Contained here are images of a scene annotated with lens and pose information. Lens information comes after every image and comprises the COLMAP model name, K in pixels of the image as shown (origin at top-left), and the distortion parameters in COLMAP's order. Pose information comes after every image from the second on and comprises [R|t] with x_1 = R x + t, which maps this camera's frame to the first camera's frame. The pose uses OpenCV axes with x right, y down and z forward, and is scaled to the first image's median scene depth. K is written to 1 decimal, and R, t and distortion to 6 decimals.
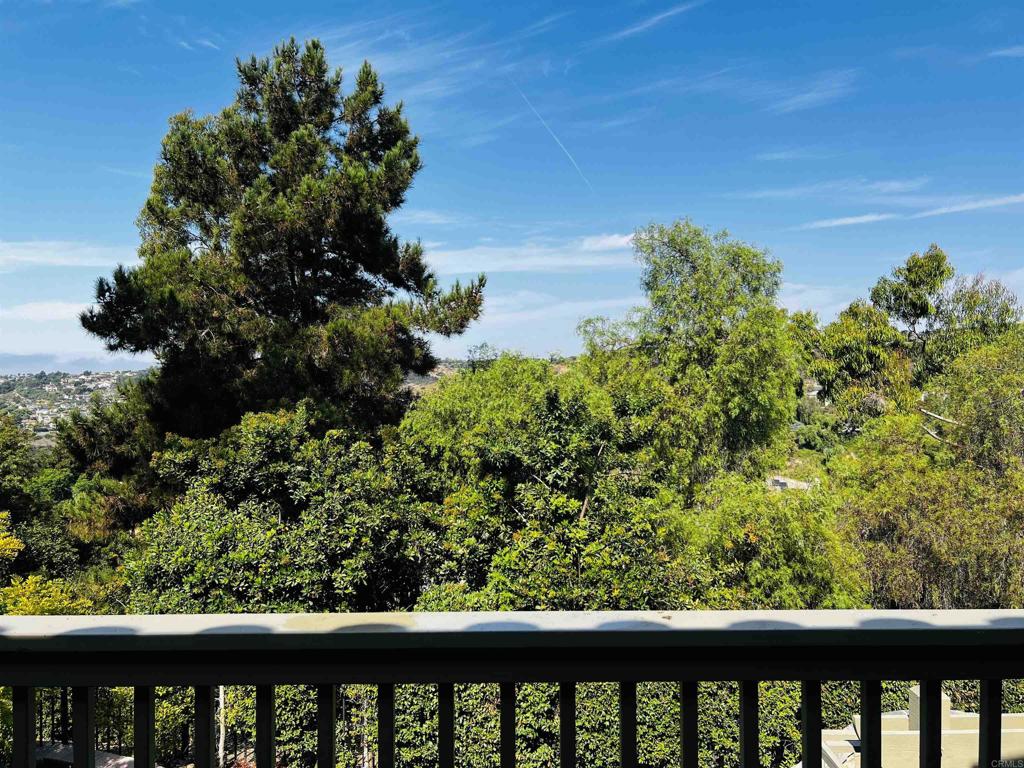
lens RADIAL K [[780.2, 0, 517.9], [0, 780.2, 393.5], [0, 0, 1]] dist [0.066673, -0.065607]
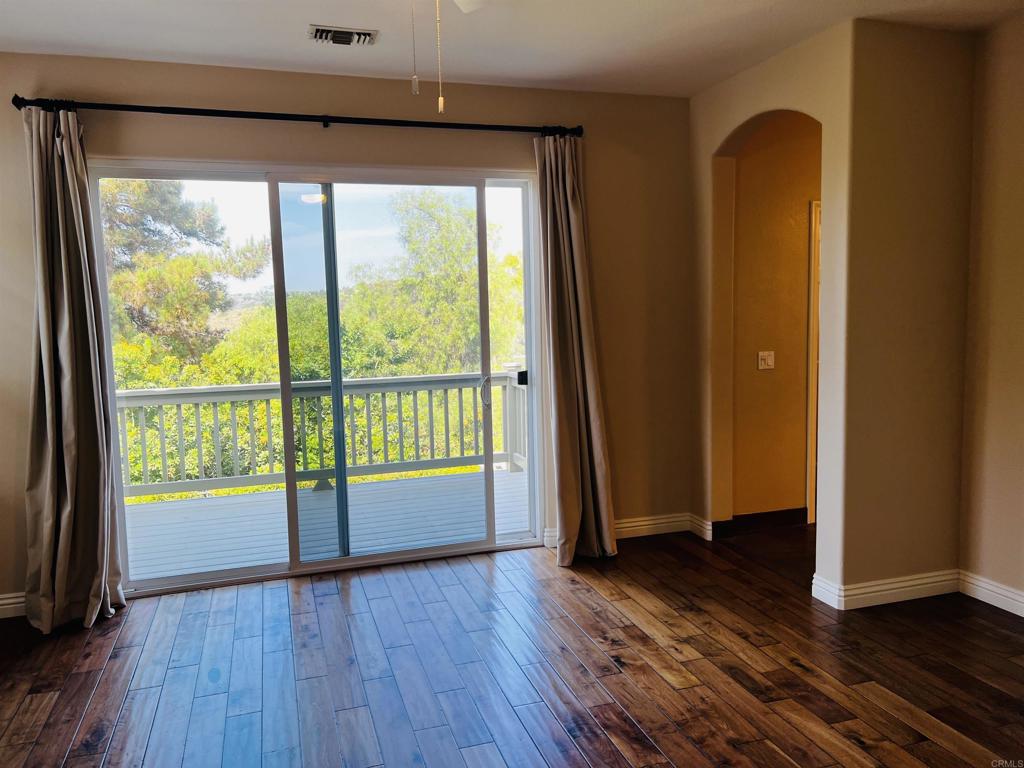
lens RADIAL K [[780.2, 0, 537.3], [0, 780.2, 395.5], [0, 0, 1]] dist [0.066673, -0.065607]
pose [[0.947587, -0.054465, 0.314821, -0.055713], [0.026377, 0.995335, 0.092802, 0.004377], [-0.318406, -0.079634, 0.944604, -0.358913]]
